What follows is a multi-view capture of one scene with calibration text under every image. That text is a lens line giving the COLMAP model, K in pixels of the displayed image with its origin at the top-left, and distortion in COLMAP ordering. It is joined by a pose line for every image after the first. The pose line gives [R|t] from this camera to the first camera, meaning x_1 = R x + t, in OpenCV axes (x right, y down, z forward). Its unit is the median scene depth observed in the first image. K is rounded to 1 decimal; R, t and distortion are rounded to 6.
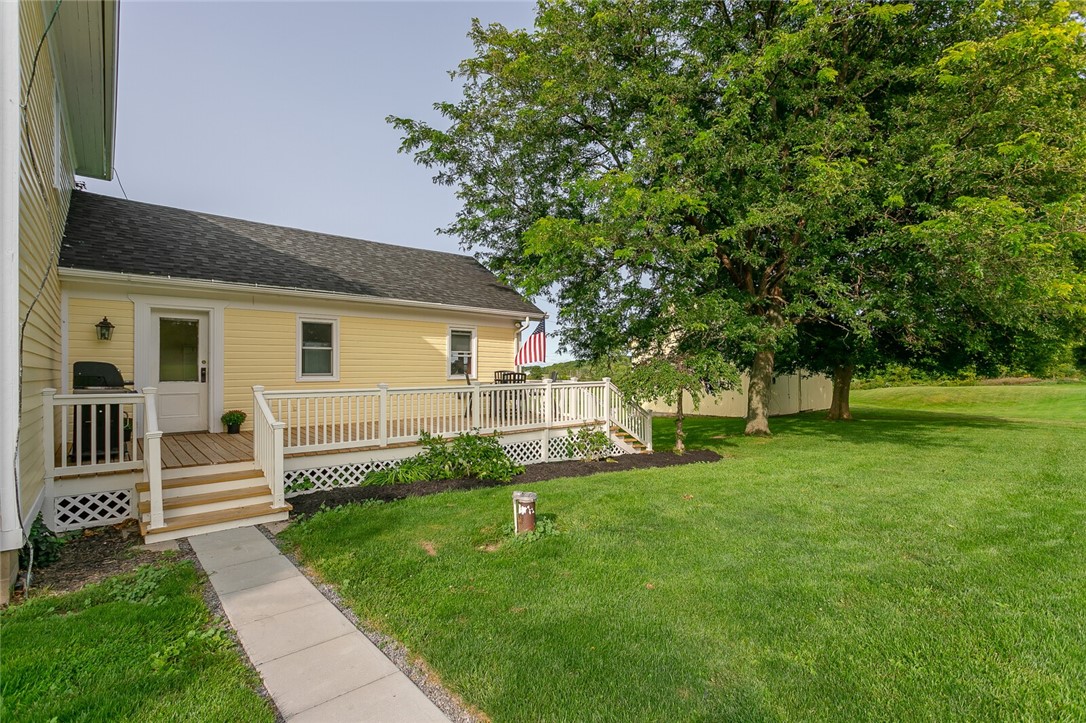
lens RADIAL K [[509.9, 0, 544.8], [0, 509.9, 368.0], [0, 0, 1]] dist [0.000648, 0.003605]
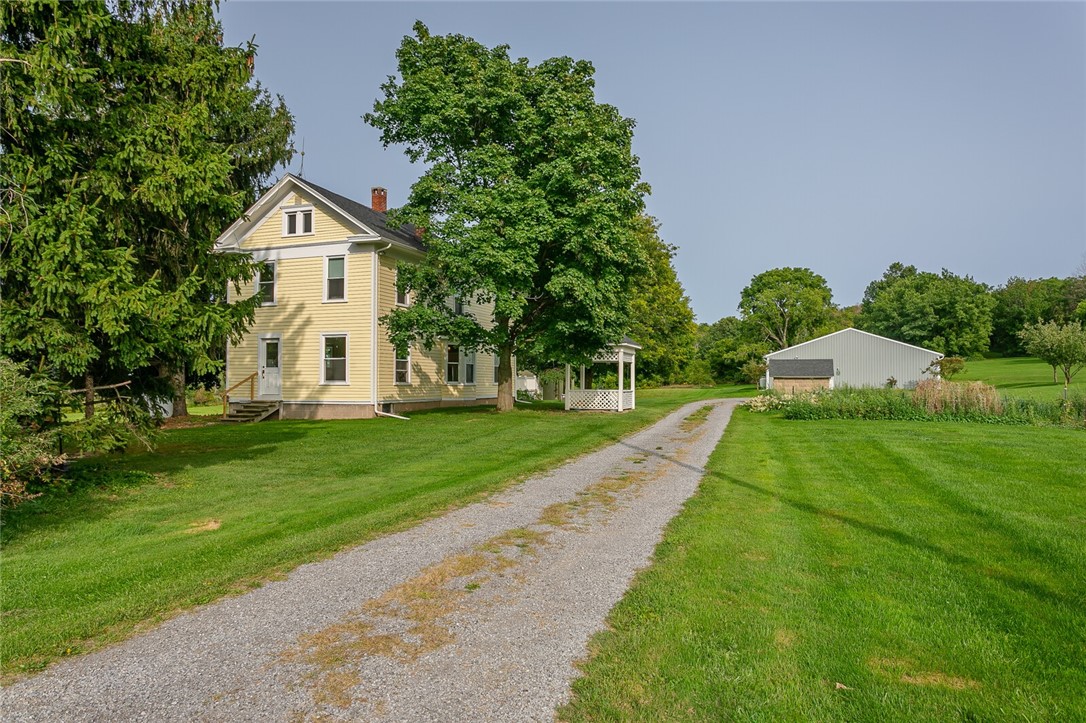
lens RADIAL K [[718.6, 0, 547.2], [0, 718.6, 369.9], [0, 0, 1]] dist [-0.001337, 0.001753]
pose [[0.863606, 0.011665, 0.504033, -1.923729], [-0.006383, 0.999905, -0.012205, 0.035252], [-0.504128, 0.007323, 0.863598, -2.644134]]
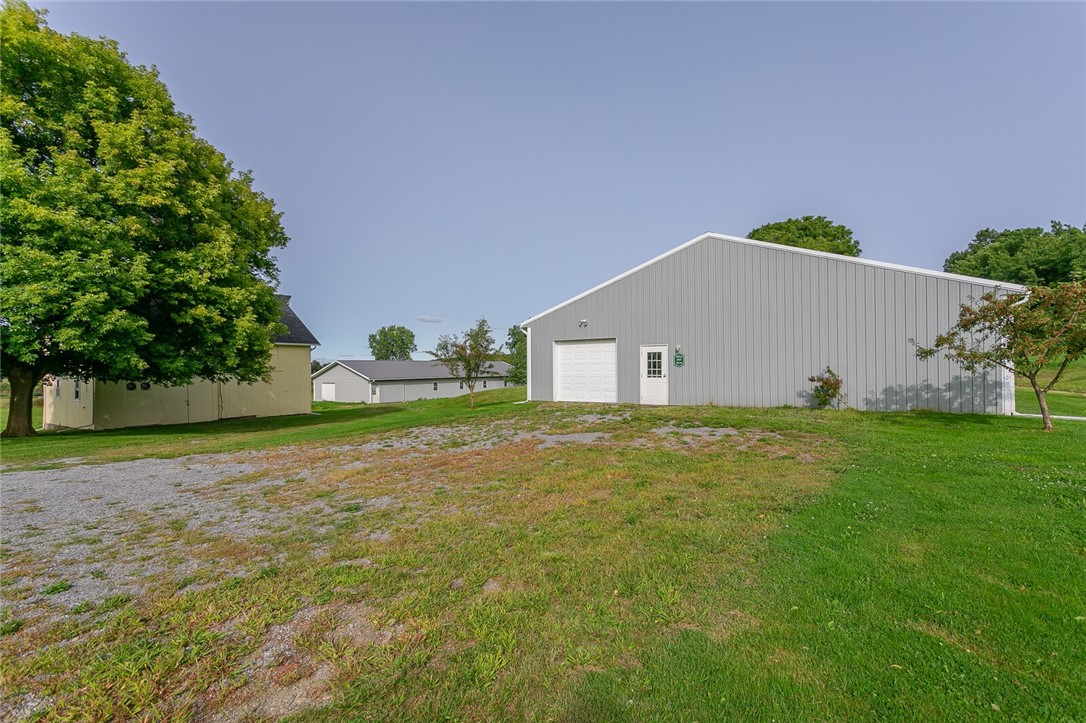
lens RADIAL K [[509.9, 0, 544.8], [0, 509.9, 368.0], [0, 0, 1]] dist [0.000648, 0.003605]
pose [[0.969837, -0.007659, 0.243634, 2.545504], [0.007025, 0.999969, 0.003470, -0.014295], [-0.243653, -0.001654, 0.969861, -0.033114]]
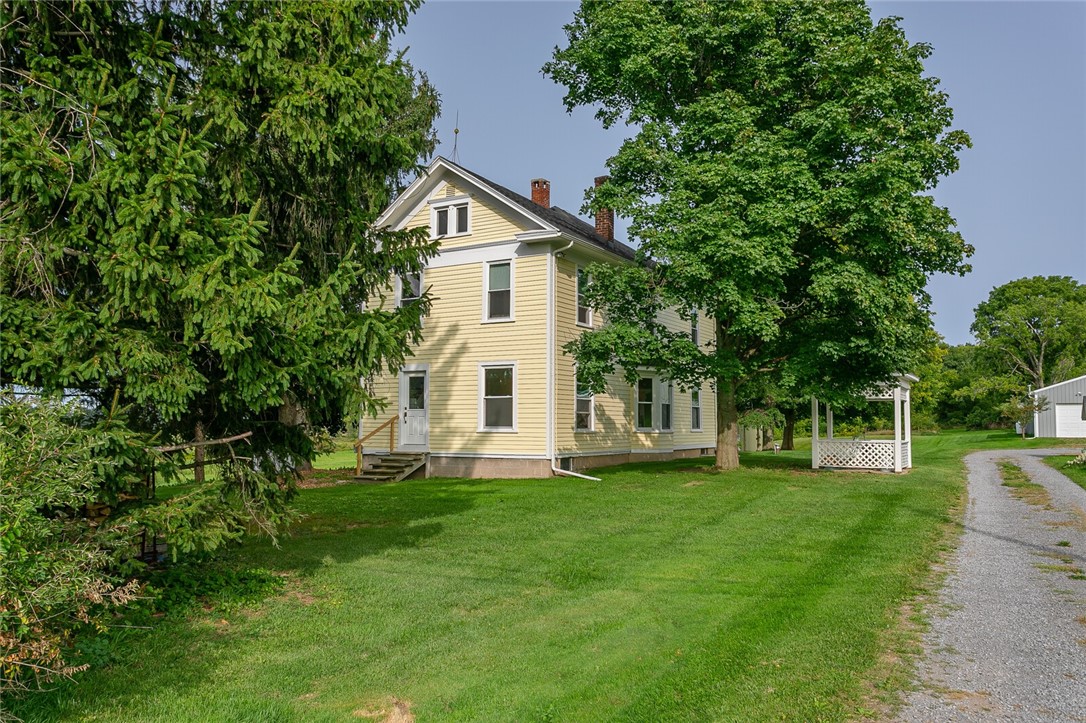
lens RADIAL K [[842.6, 0, 544.5], [0, 842.6, 371.4], [0, 0, 1]] dist [0.007062, 0.001032]
pose [[0.941229, 0.026238, 0.336750, -1.928818], [-0.006971, 0.998275, -0.058296, 0.031283], [-0.337698, 0.052523, 0.939788, -2.256873]]
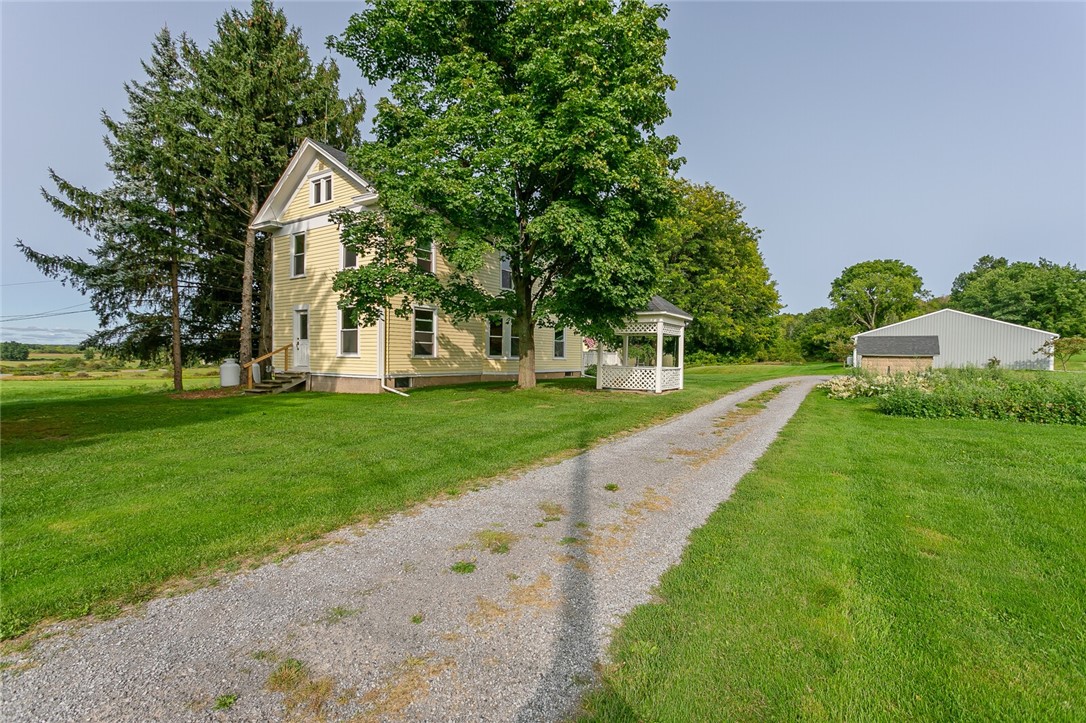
lens RADIAL K [[509.9, 0, 544.8], [0, 509.9, 368.0], [0, 0, 1]] dist [0.000648, 0.003605]
pose [[0.961022, 0.009117, 0.276321, -1.207161], [-0.017625, 0.999443, 0.028321, 0.037987], [-0.275909, -0.032088, 0.960648, -1.985994]]
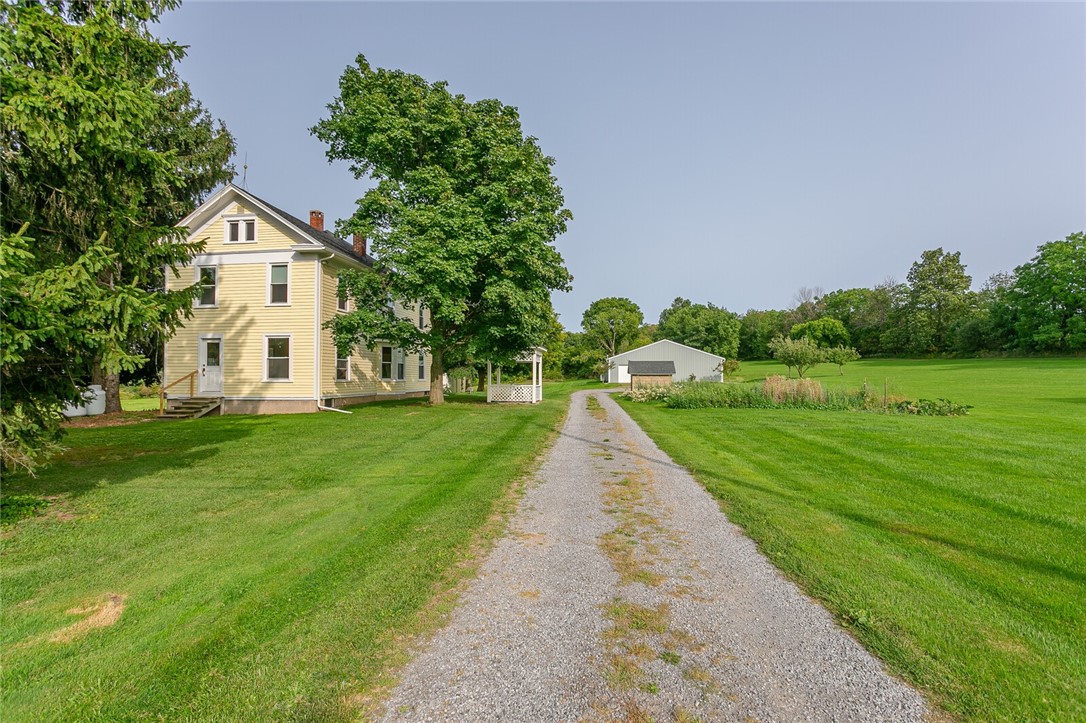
lens RADIAL K [[509.9, 0, 544.8], [0, 509.9, 368.0], [0, 0, 1]] dist [0.000648, 0.003605]
pose [[0.738827, 0.014161, 0.673747, -1.859210], [-0.005682, 0.999875, -0.014785, 0.031734], [-0.673872, 0.007095, 0.738814, -2.246395]]
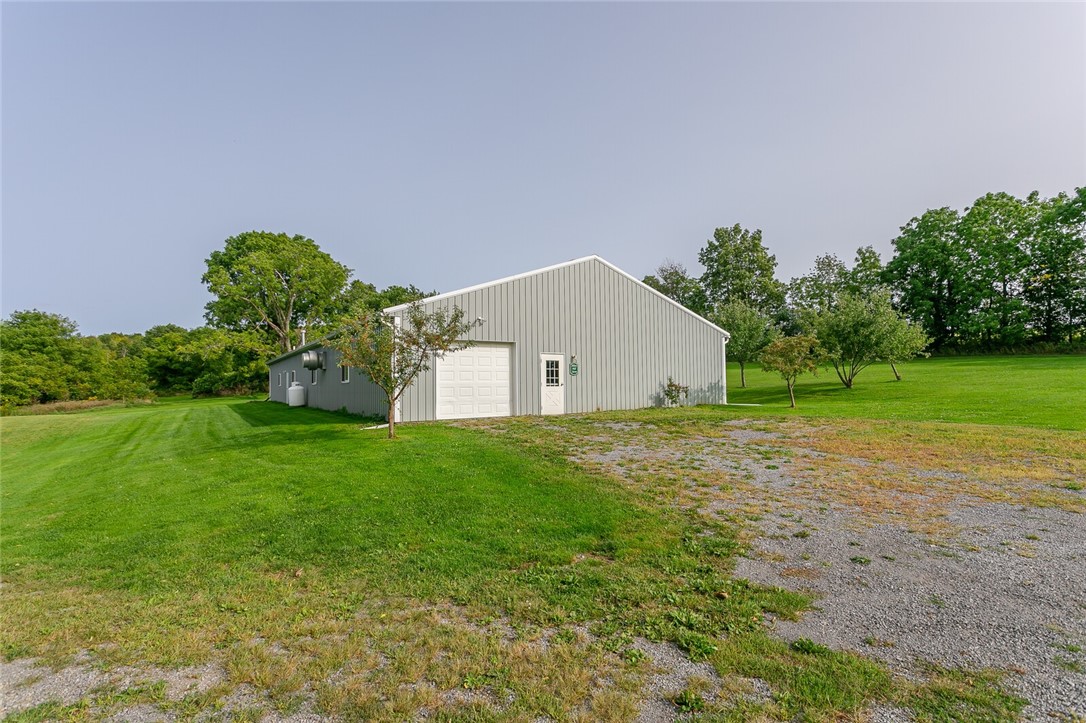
lens RADIAL K [[509.9, 0, 544.8], [0, 509.9, 368.0], [0, 0, 1]] dist [0.000648, 0.003605]
pose [[0.153292, 0.034784, 0.987569, 1.699854], [0.009089, 0.999288, -0.036607, 0.025544], [-0.988139, 0.014587, 0.152867, 1.262564]]
